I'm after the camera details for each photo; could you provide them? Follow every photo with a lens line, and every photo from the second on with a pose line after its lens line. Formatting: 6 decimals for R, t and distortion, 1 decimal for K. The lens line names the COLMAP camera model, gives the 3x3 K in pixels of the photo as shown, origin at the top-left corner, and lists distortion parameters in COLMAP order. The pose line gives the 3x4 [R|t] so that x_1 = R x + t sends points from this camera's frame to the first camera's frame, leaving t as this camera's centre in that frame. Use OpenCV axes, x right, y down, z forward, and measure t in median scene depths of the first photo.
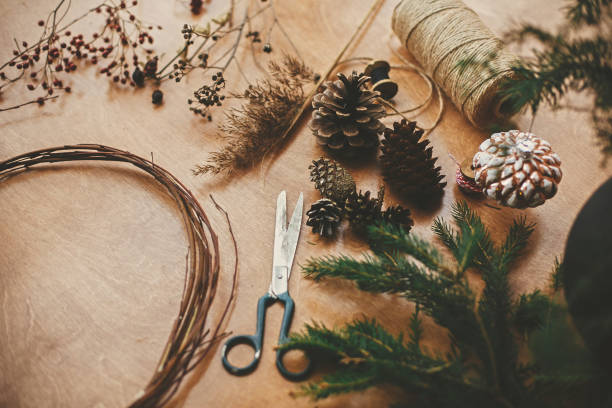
lens RADIAL K [[921.2, 0, 306.0], [0, 921.2, 204.0], [0, 0, 1]] dist [-0.166112, 0.019688]
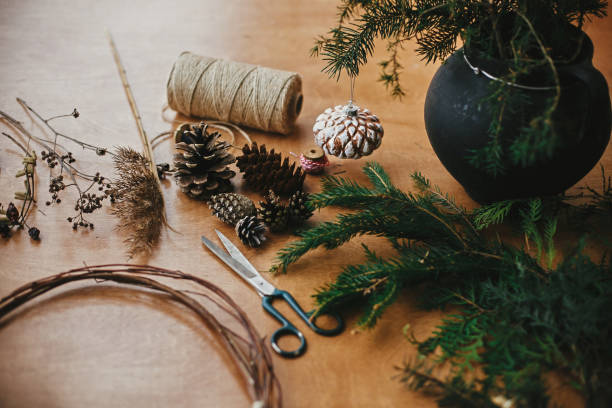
lens RADIAL K [[921.2, 0, 306.0], [0, 921.2, 204.0], [0, 0, 1]] dist [-0.166112, 0.019688]
pose [[0.720134, -0.419235, 0.552855, -0.552999], [0.530359, 0.846354, -0.049033, 0.077316], [-0.447355, 0.328522, 0.831834, -0.013030]]
